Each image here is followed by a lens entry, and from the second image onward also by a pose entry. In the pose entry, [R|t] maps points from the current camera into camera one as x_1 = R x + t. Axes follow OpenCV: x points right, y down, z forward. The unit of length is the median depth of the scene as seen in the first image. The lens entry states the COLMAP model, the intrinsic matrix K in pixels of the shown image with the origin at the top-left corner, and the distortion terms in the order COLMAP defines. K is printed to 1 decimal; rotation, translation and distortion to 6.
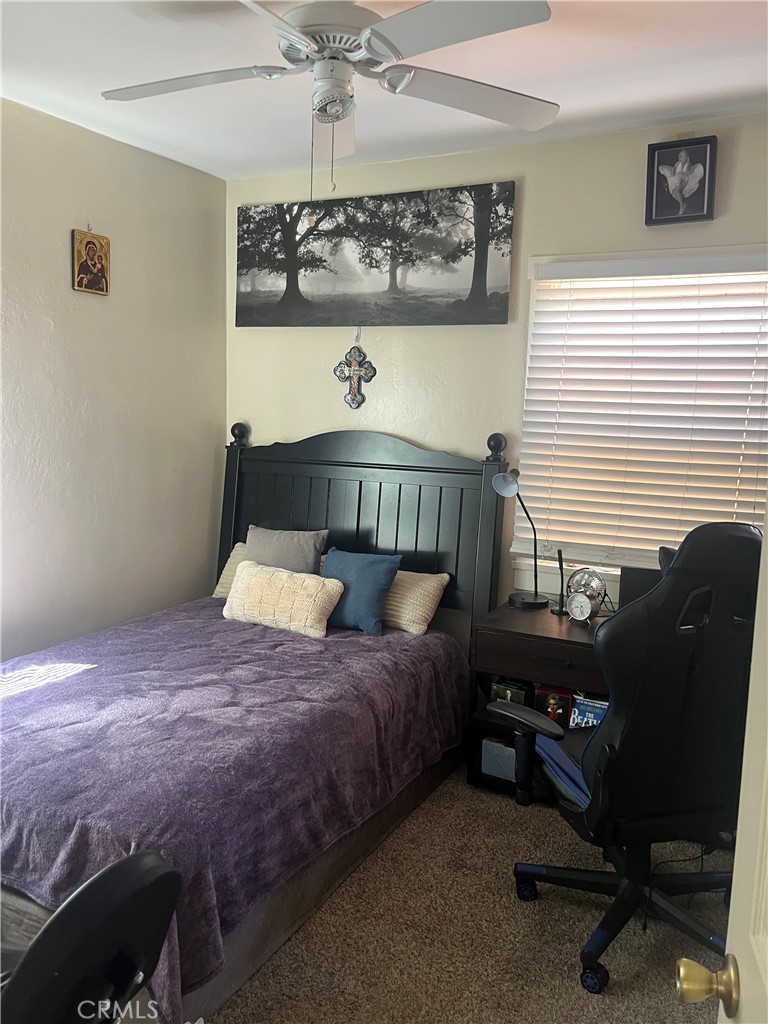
lens RADIAL K [[847.8, 0, 381.9], [0, 847.8, 508.7], [0, 0, 1]] dist [0.058048, -0.069276]
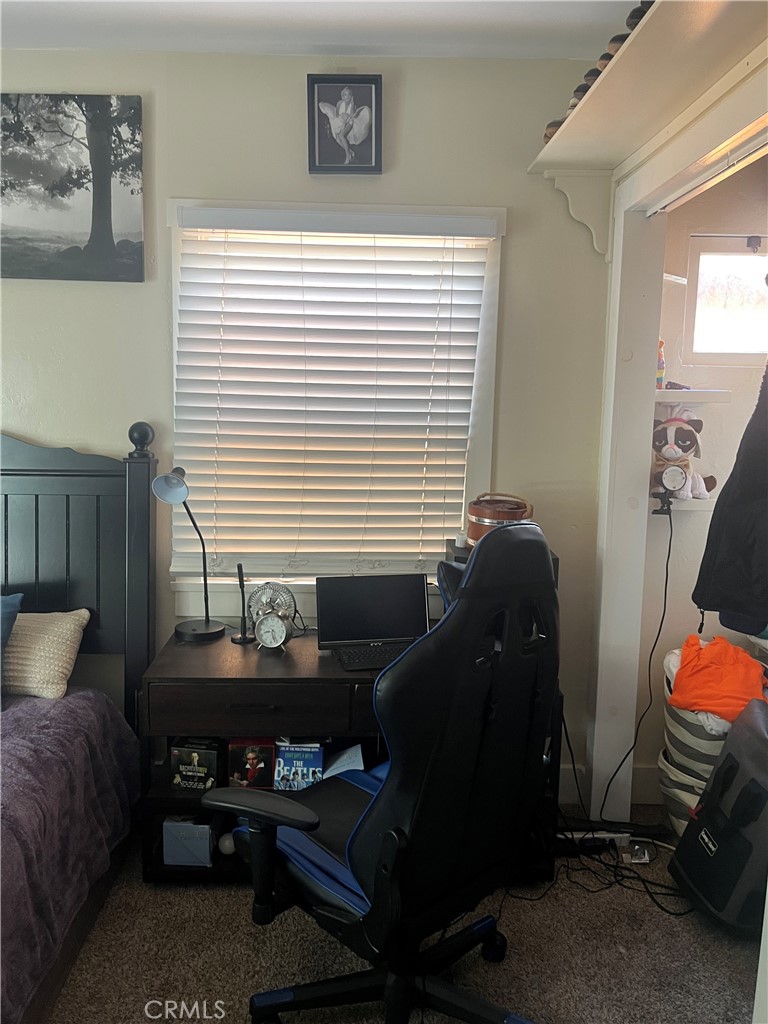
lens RADIAL K [[847.8, 0, 389.3], [0, 847.8, 506.0], [0, 0, 1]] dist [0.058048, -0.069276]
pose [[0.872296, -0.073776, 0.483380, -0.054071], [0.068191, 0.997246, 0.029149, -0.020979], [-0.484200, 0.007536, 0.874925, 0.221008]]
